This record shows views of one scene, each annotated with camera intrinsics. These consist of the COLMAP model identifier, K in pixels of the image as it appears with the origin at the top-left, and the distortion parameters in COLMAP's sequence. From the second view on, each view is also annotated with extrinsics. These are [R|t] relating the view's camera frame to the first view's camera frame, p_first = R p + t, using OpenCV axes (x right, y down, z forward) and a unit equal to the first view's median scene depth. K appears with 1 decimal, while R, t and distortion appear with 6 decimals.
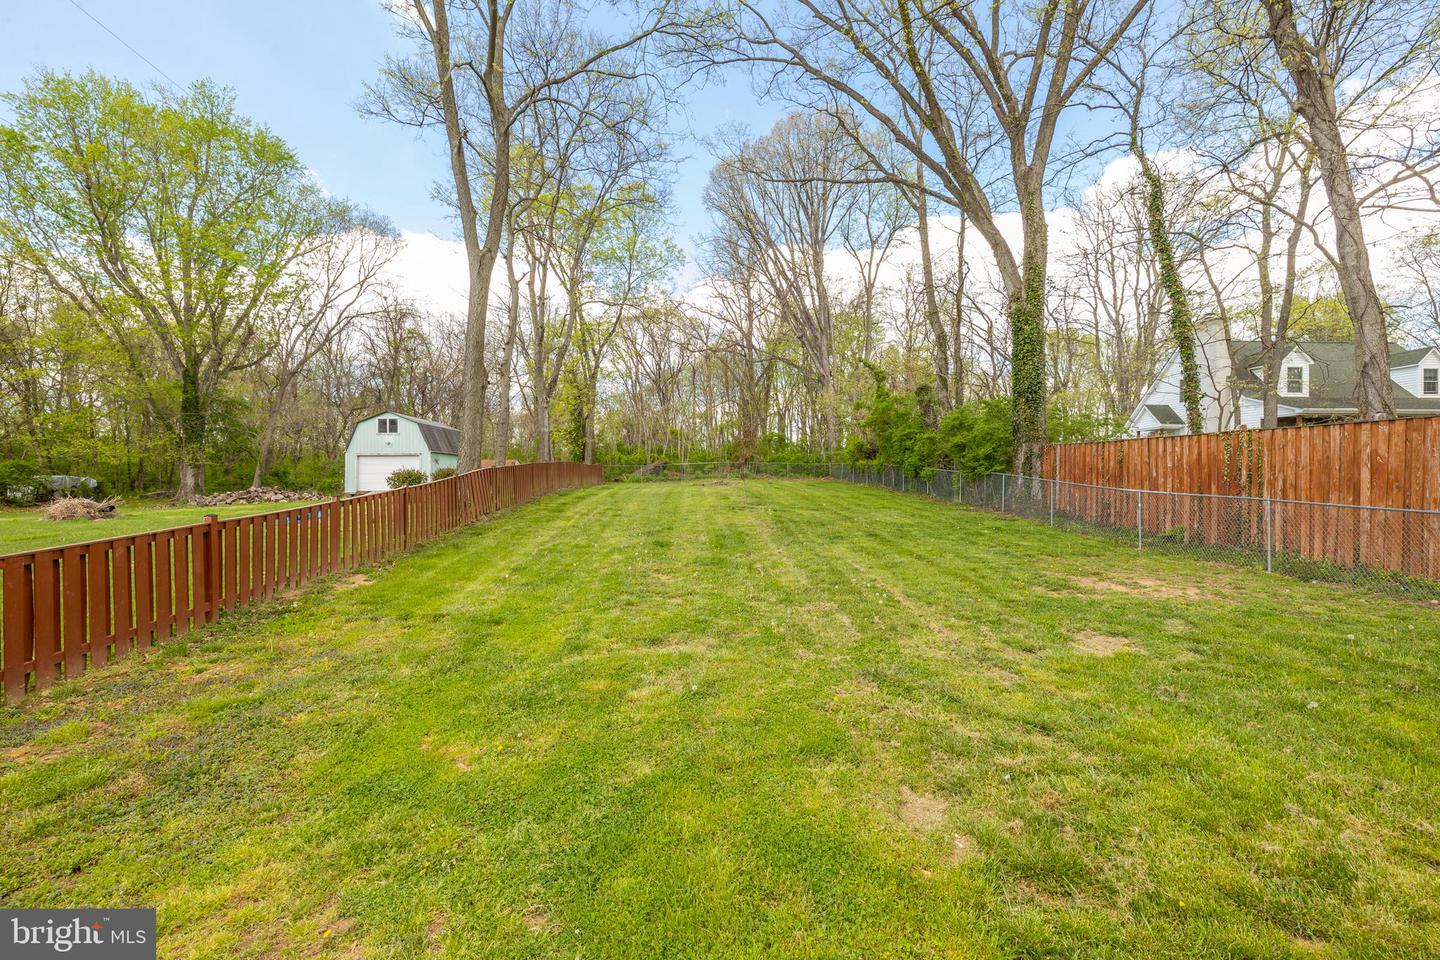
lens RADIAL K [[600.4, 0, 720.0], [0, 600.4, 480.0], [0, 0, 1]] dist [0.000023, 0.000774]
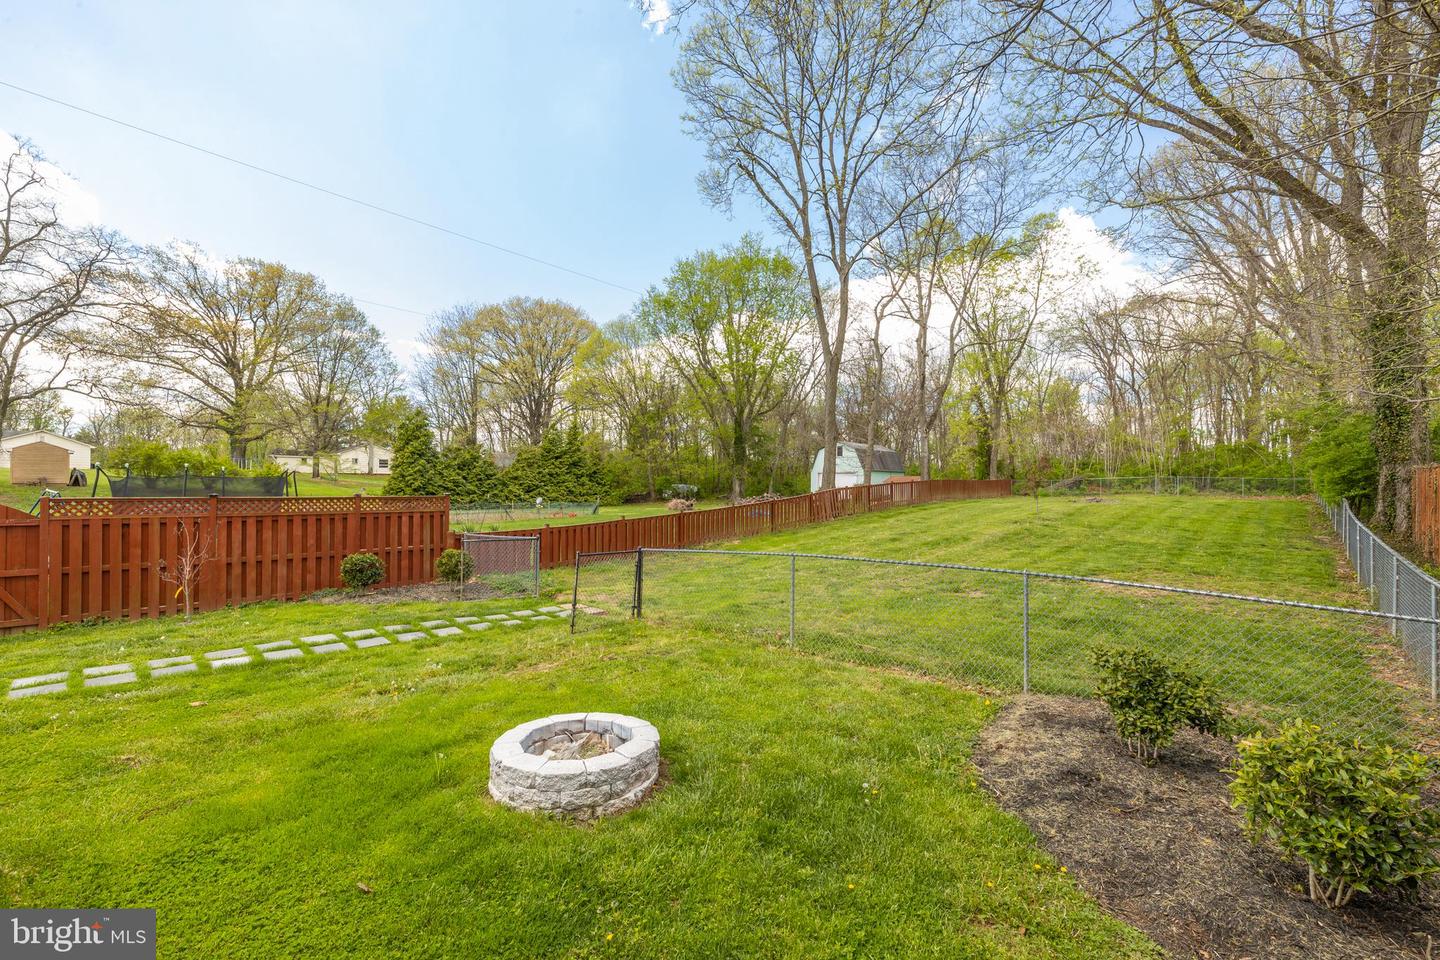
lens RADIAL K [[600.4, 0, 720.0], [0, 600.4, 480.0], [0, 0, 1]] dist [0.000023, 0.000774]
pose [[0.700430, 0.005095, -0.713703, 0.340907], [-0.014281, 0.999874, -0.006878, -0.015725], [0.713578, 0.015010, 0.700415, -0.218915]]
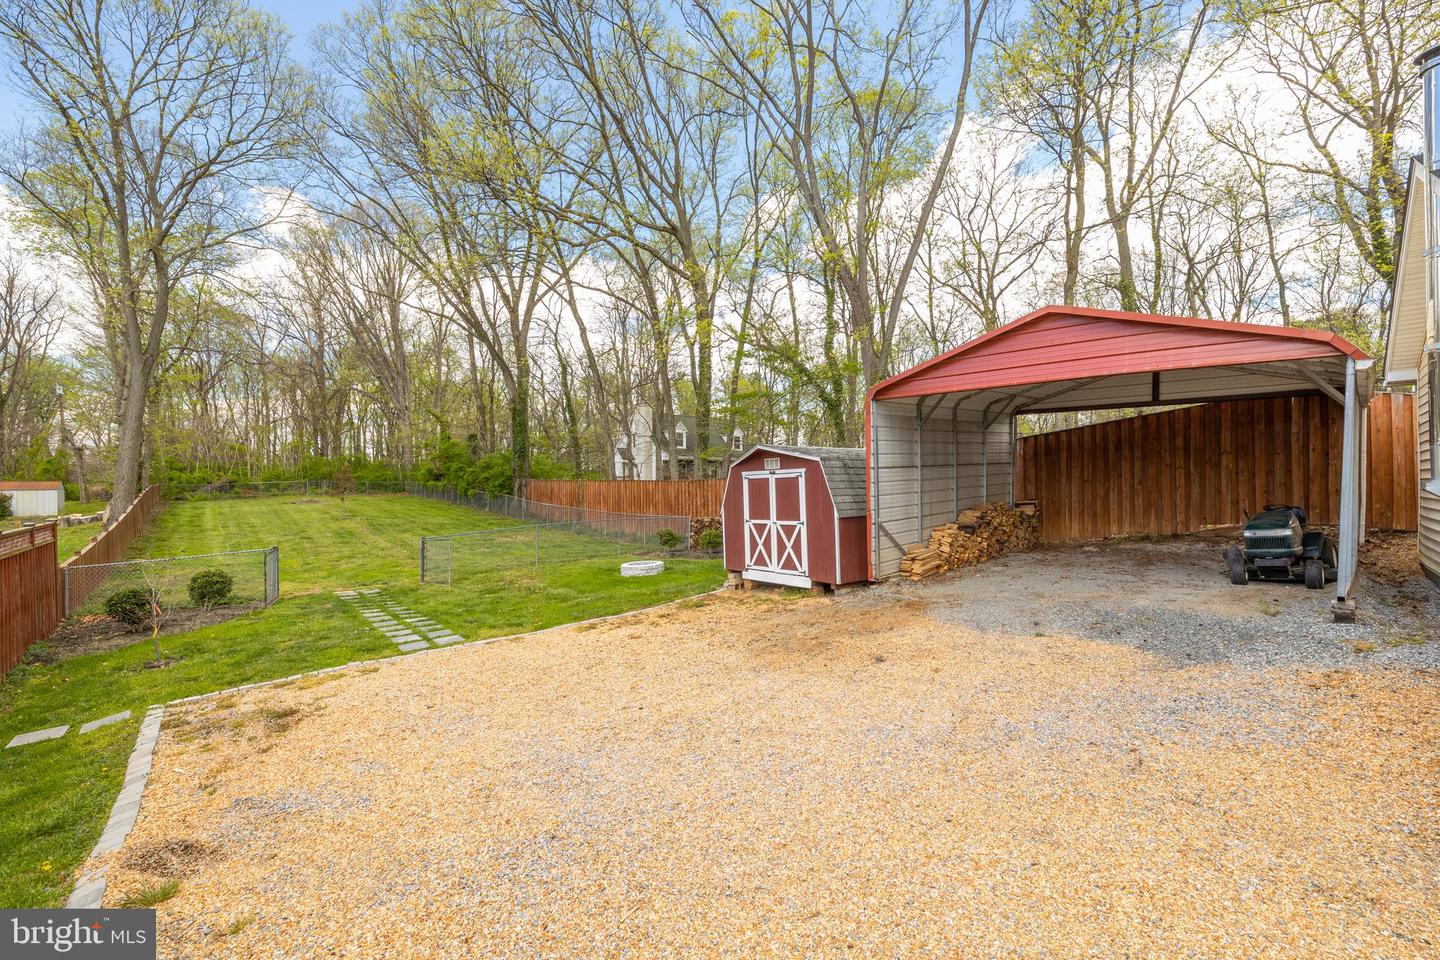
lens RADIAL K [[600.4, 0, 720.0], [0, 600.4, 480.0], [0, 0, 1]] dist [0.000023, 0.000774]
pose [[0.791964, -0.000954, 0.610566, -0.103265], [0.008133, 0.999927, -0.008987, -0.024817], [-0.610513, 0.012083, 0.791914, -0.638888]]
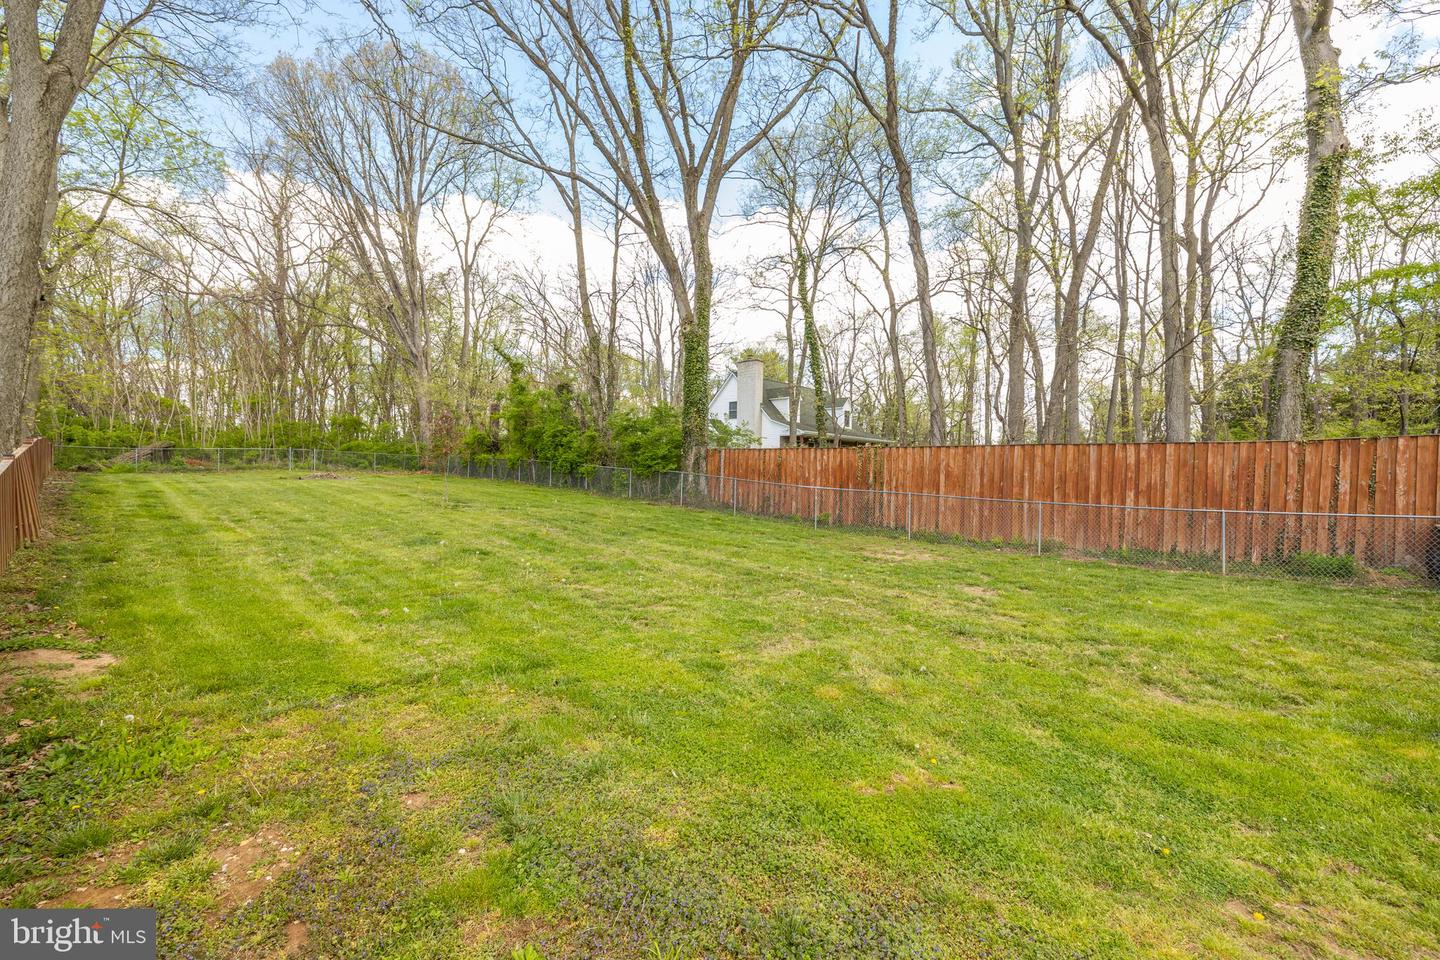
lens RADIAL K [[600.4, 0, 720.0], [0, 600.4, 480.0], [0, 0, 1]] dist [0.000023, 0.000774]
pose [[0.722047, 0.008367, 0.691793, -0.200596], [-0.014500, 0.999890, 0.003041, 0.000288], [-0.691692, -0.012227, 0.722089, 0.086669]]
